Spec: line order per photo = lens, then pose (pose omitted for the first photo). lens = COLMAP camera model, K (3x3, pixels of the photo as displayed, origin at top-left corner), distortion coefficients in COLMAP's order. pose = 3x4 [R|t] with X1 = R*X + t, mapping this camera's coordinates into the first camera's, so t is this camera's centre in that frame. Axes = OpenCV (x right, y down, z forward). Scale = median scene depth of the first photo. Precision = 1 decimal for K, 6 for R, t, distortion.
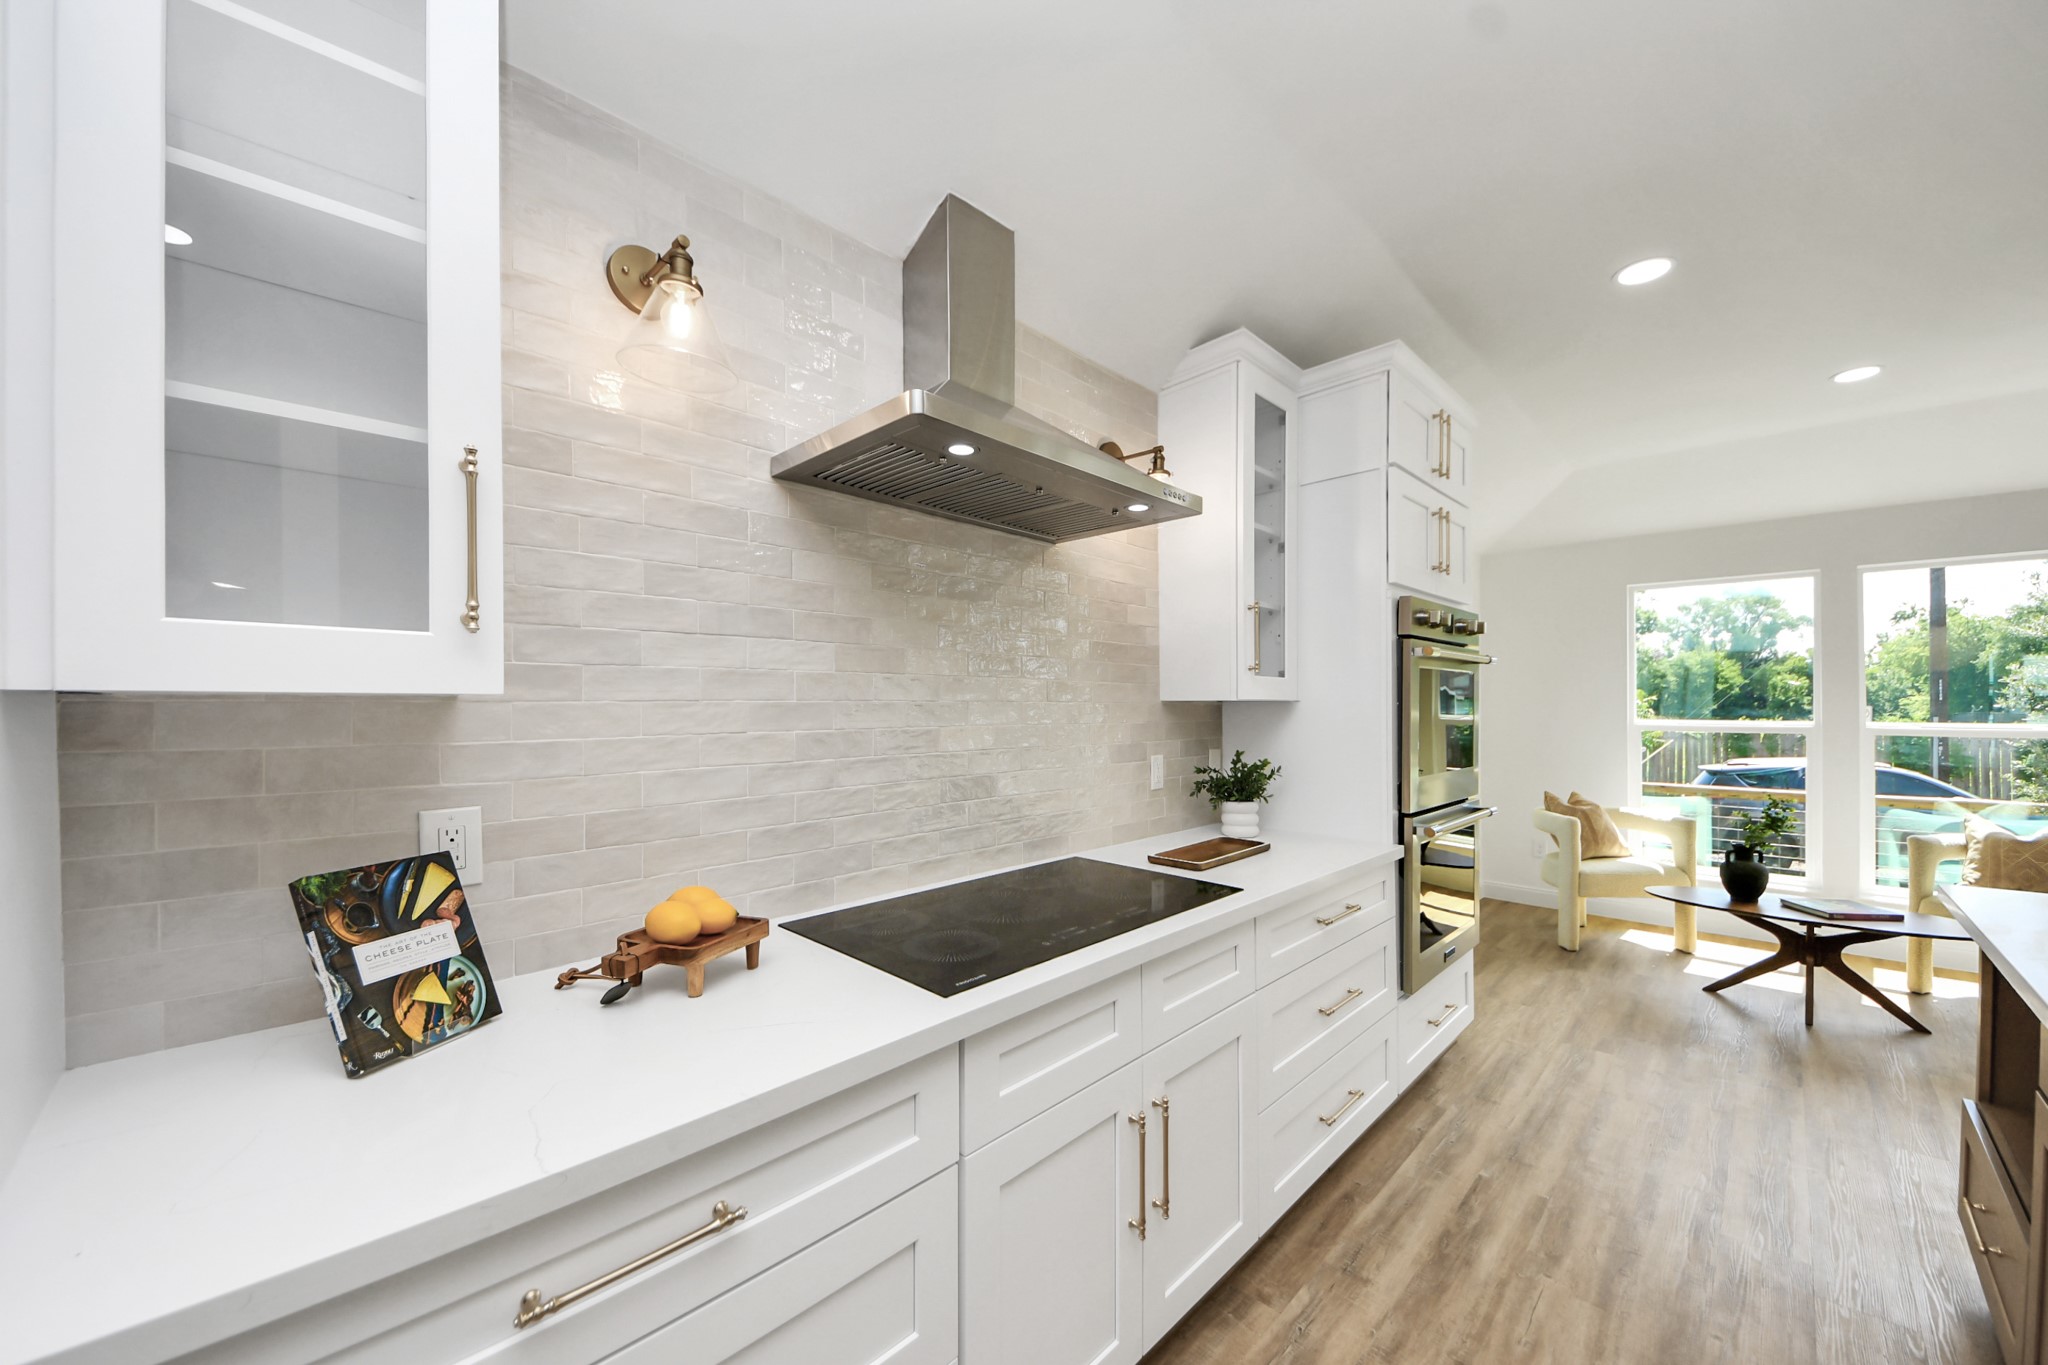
lens RADIAL K [[746.6, 0, 1011.3], [0, 746.6, 702.8], [0, 0, 1]] dist [0.004121, -0.007611]
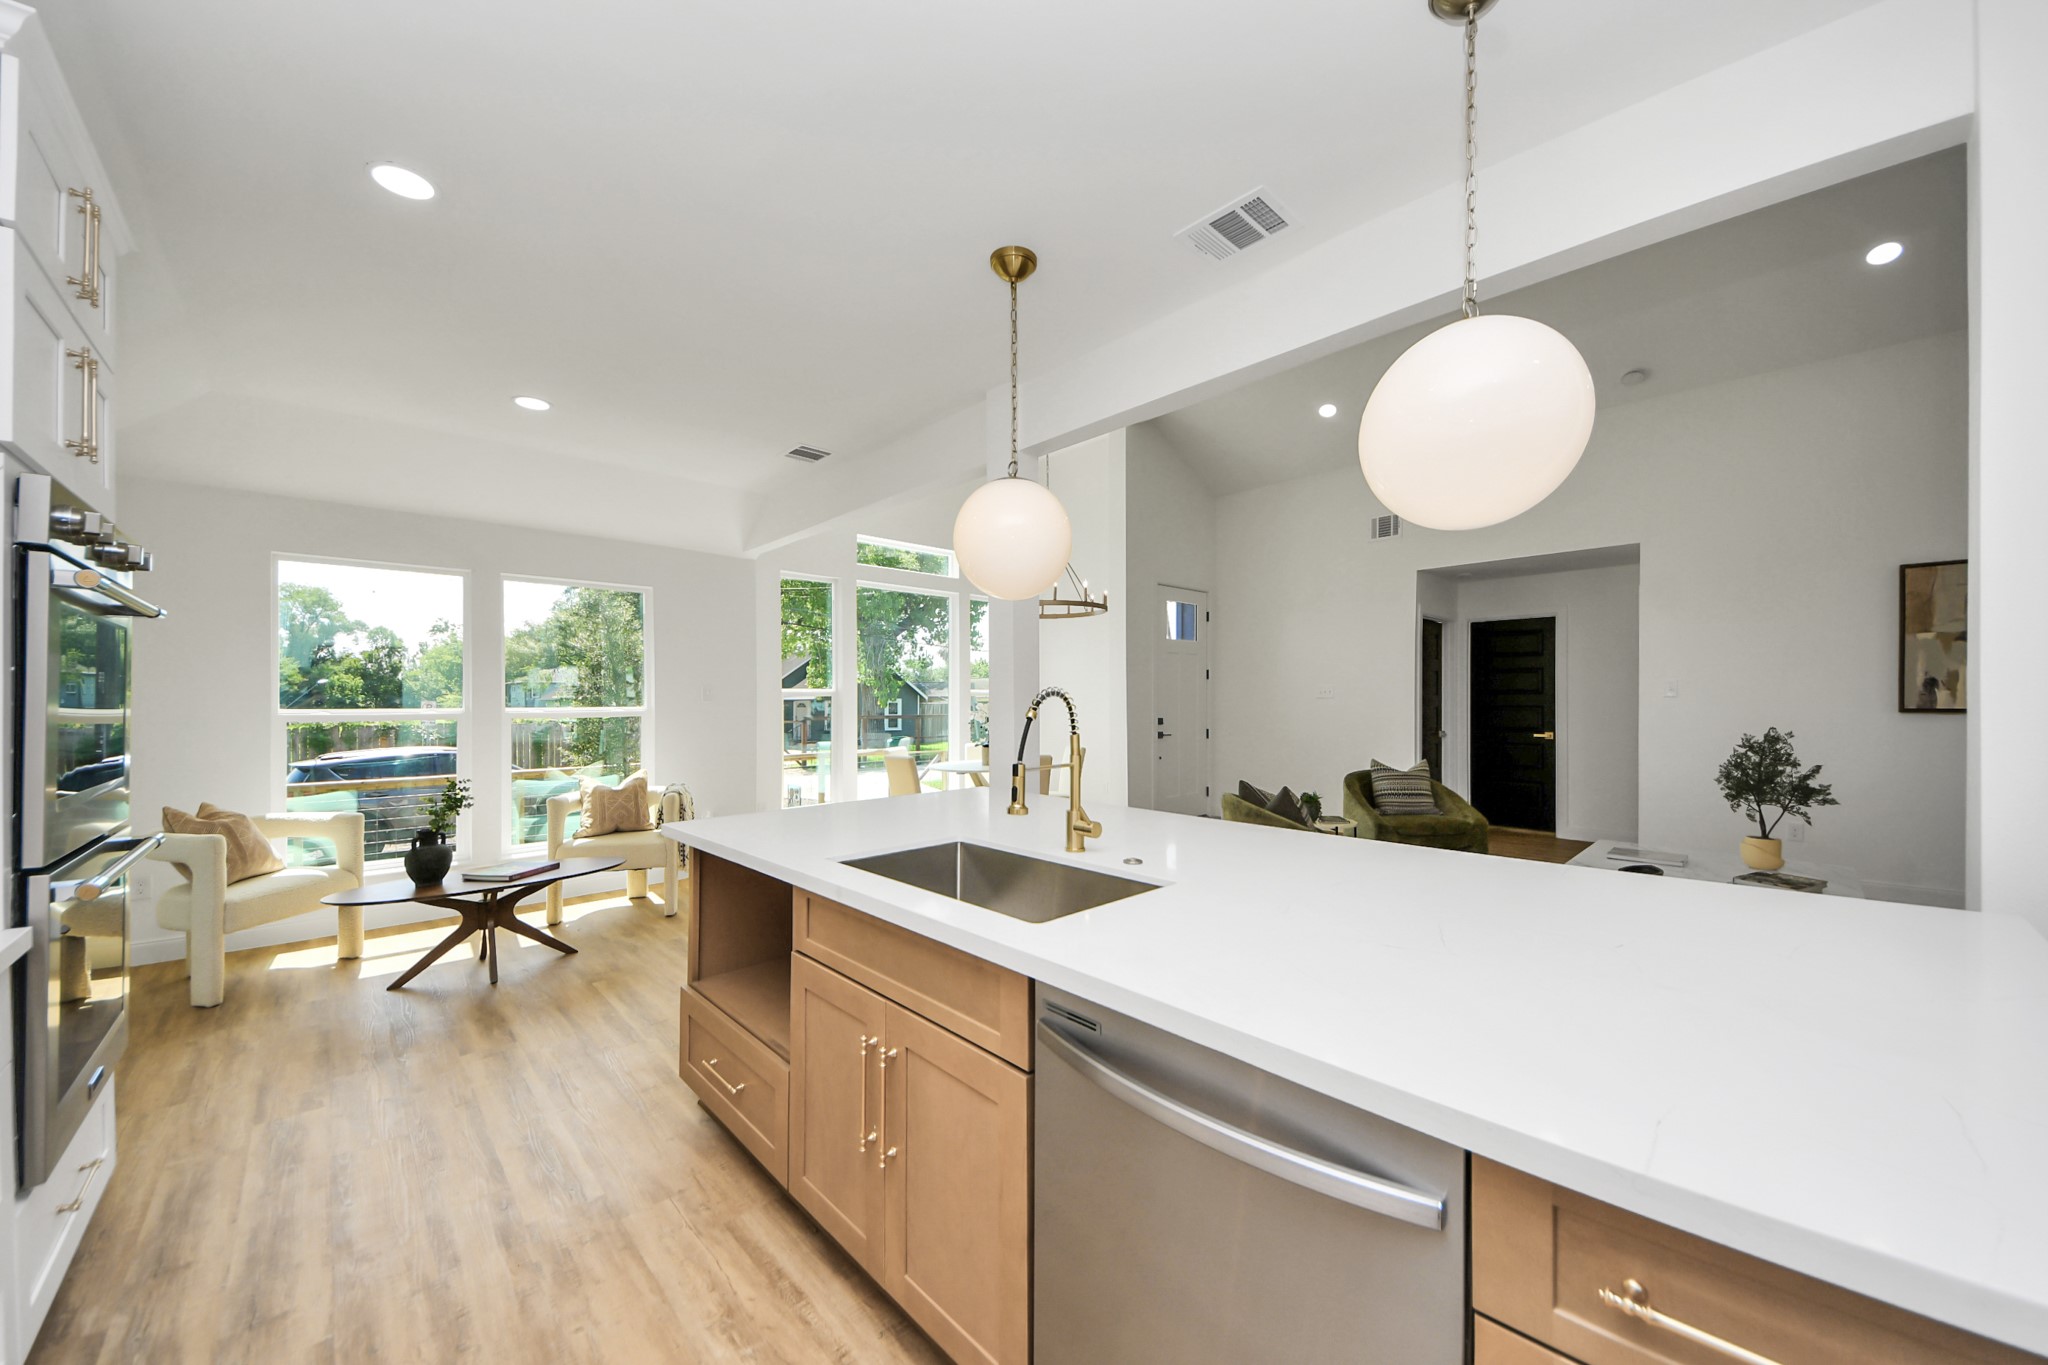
lens RADIAL K [[746.6, 0, 1042.1], [0, 746.6, 688.4], [0, 0, 1]] dist [0.004121, -0.007611]
pose [[0.011064, 0.015691, 0.999816, -0.014732], [0.000992, 0.999876, -0.015703, 0.035136], [-0.999938, 0.001166, 0.011047, 0.312938]]
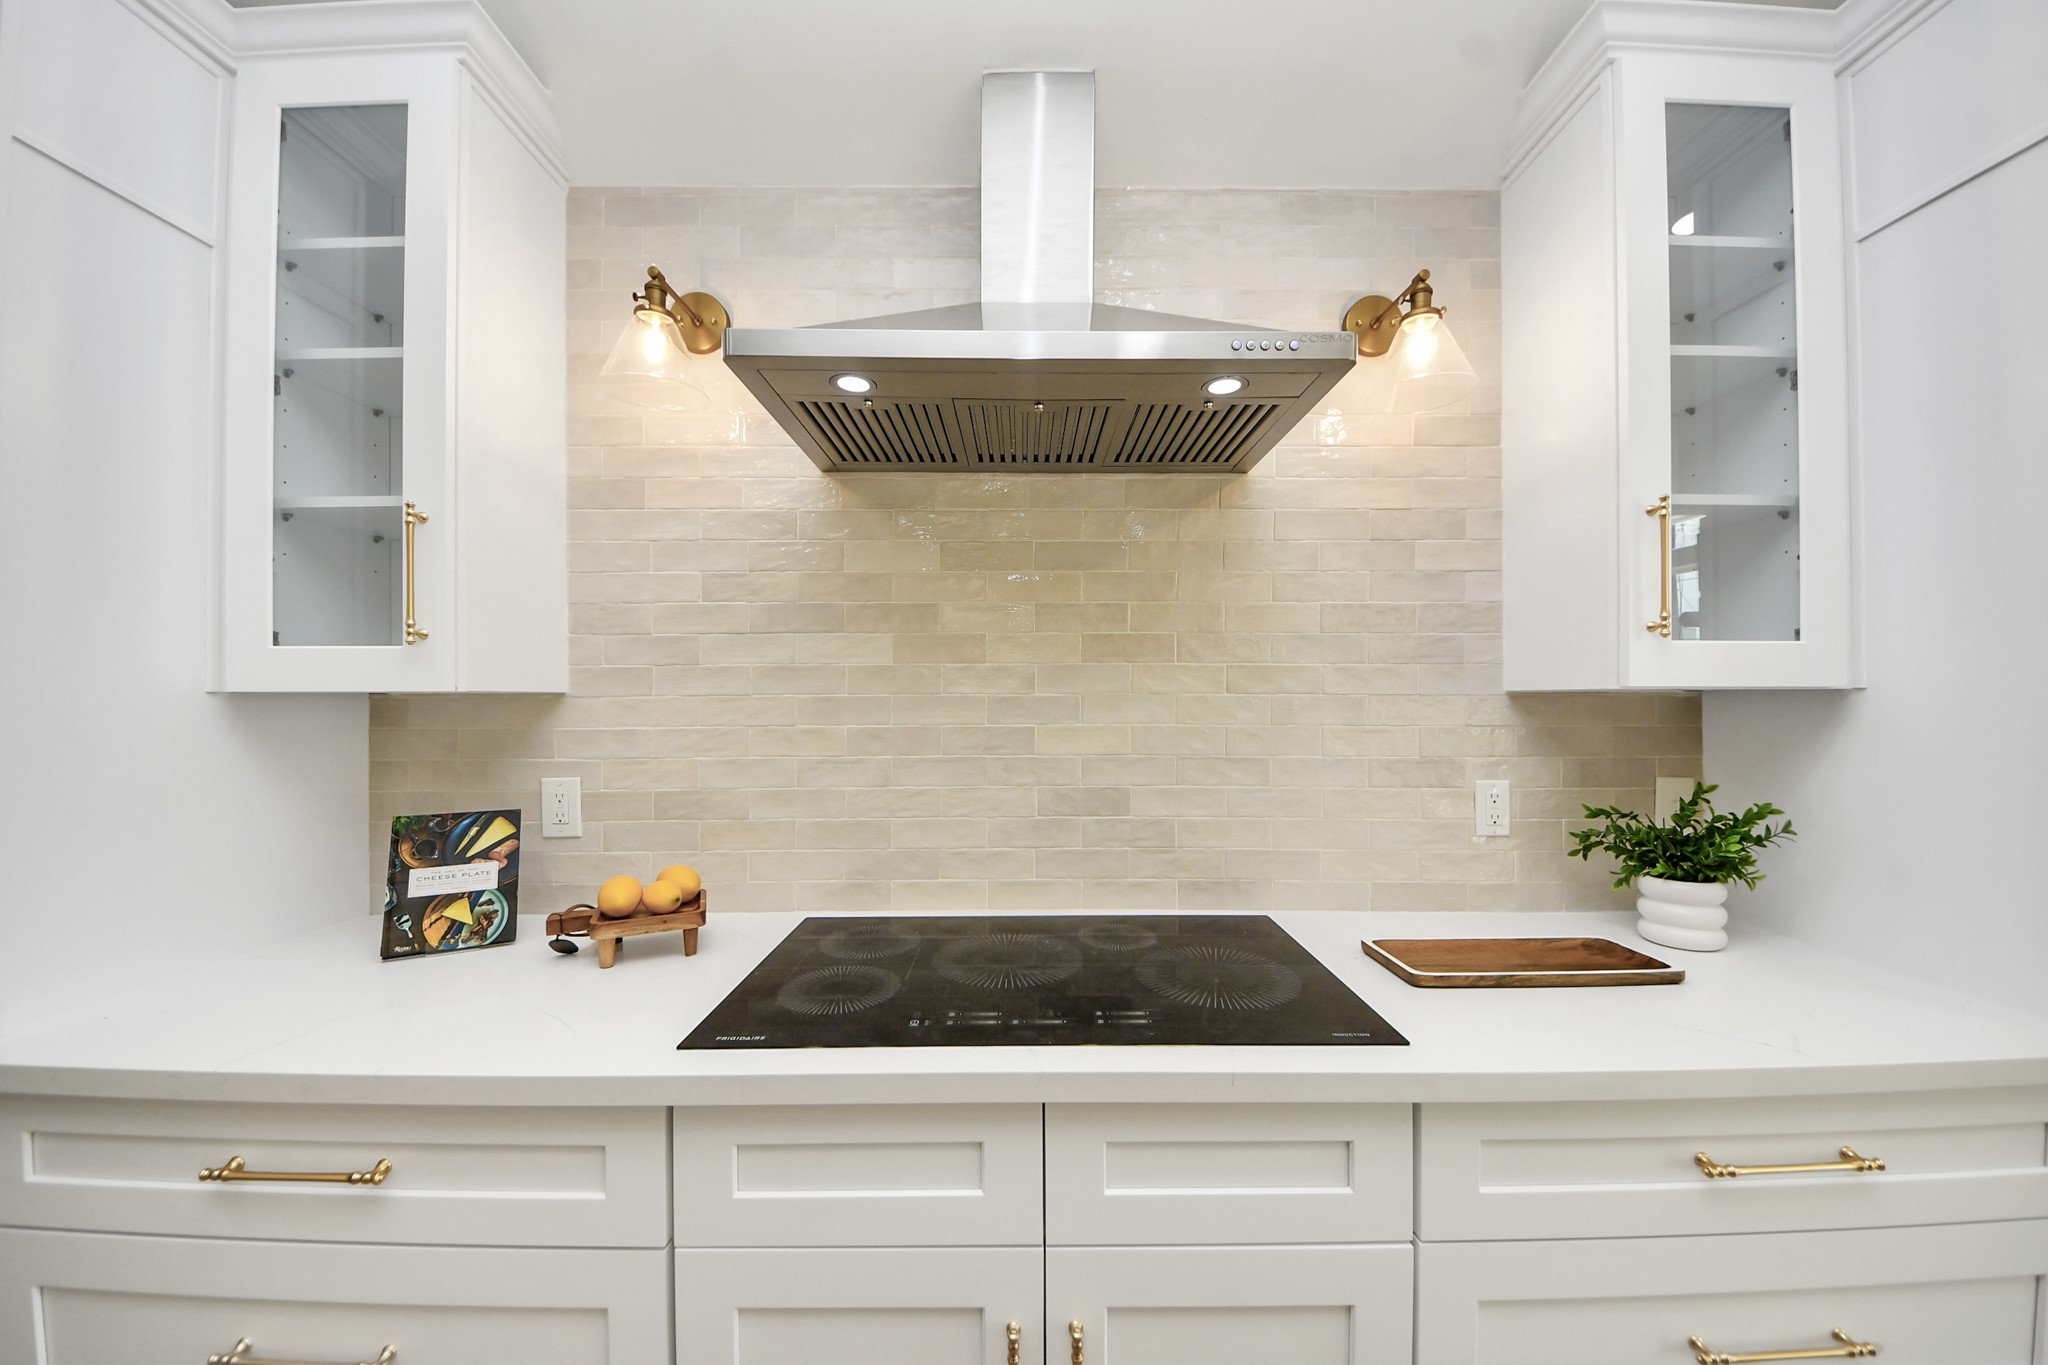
lens RADIAL K [[746.6, 0, 1073.6], [0, 746.6, 689.4], [0, 0, 1]] dist [0.004121, -0.007611]
pose [[0.713090, 0.012484, -0.700962, 0.504289], [0.002763, 0.999784, 0.020616, -0.023226], [0.701067, -0.016638, 0.712901, 0.424628]]
